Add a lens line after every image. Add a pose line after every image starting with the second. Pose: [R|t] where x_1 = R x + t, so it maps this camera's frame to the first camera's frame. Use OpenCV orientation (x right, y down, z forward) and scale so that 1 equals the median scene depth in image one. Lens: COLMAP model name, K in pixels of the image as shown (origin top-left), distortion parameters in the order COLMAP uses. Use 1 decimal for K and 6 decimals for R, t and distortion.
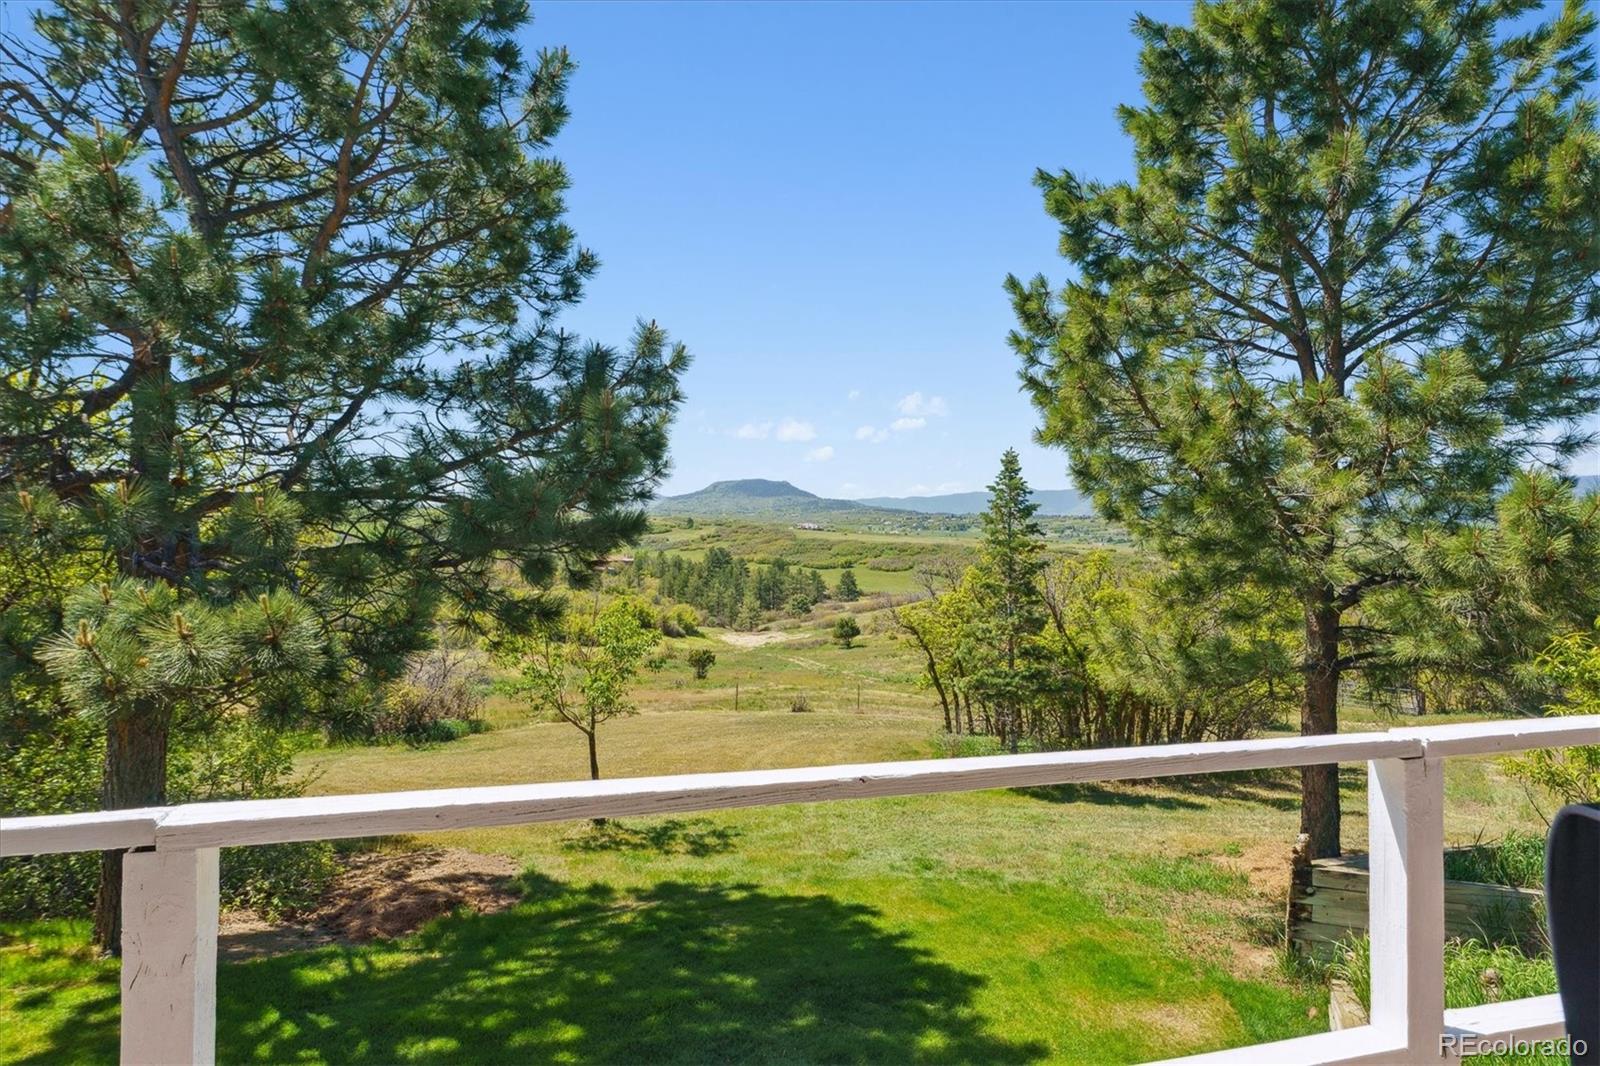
lens RADIAL K [[948.0, 0, 795.8], [0, 948.0, 538.2], [0, 0, 1]] dist [-0.000574, -0.000392]
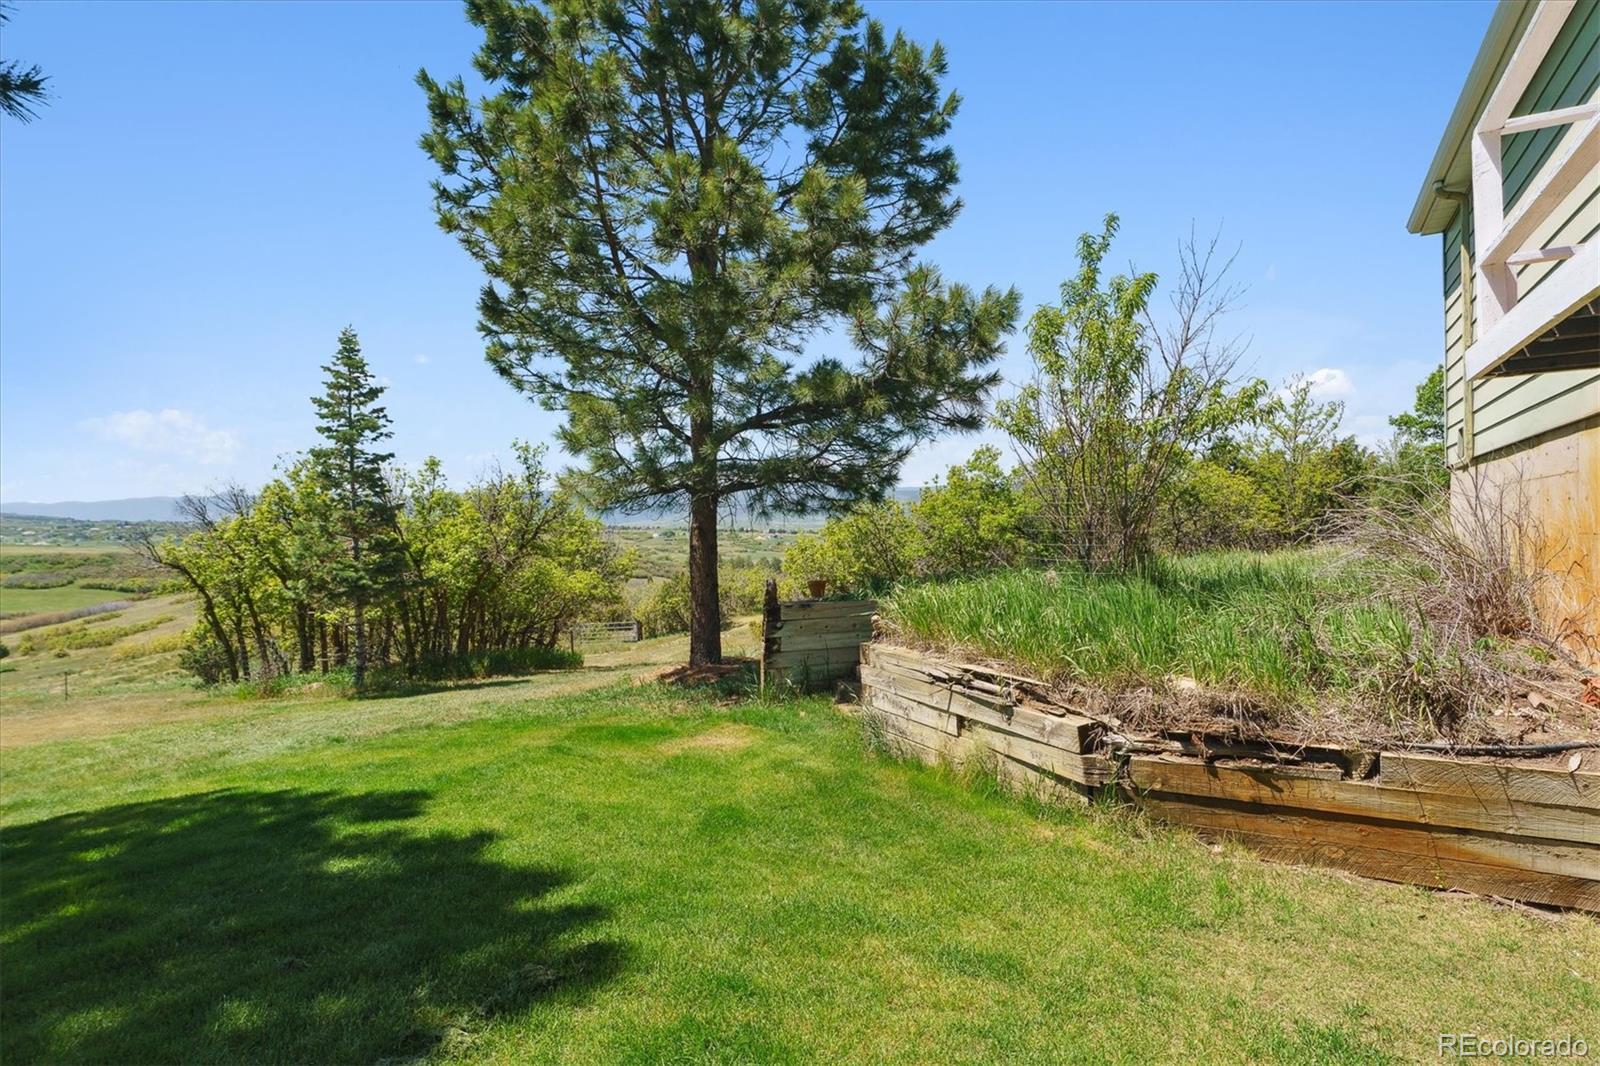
lens RADIAL K [[887.5, 0, 800.0], [0, 887.5, 533.0], [0, 0, 1]] dist [-0.005785, -0.001009]
pose [[0.687779, -0.020321, 0.725636, -0.149654], [0.024826, 0.999682, 0.004465, 0.172499], [-0.725495, 0.014944, 0.688065, 0.159448]]
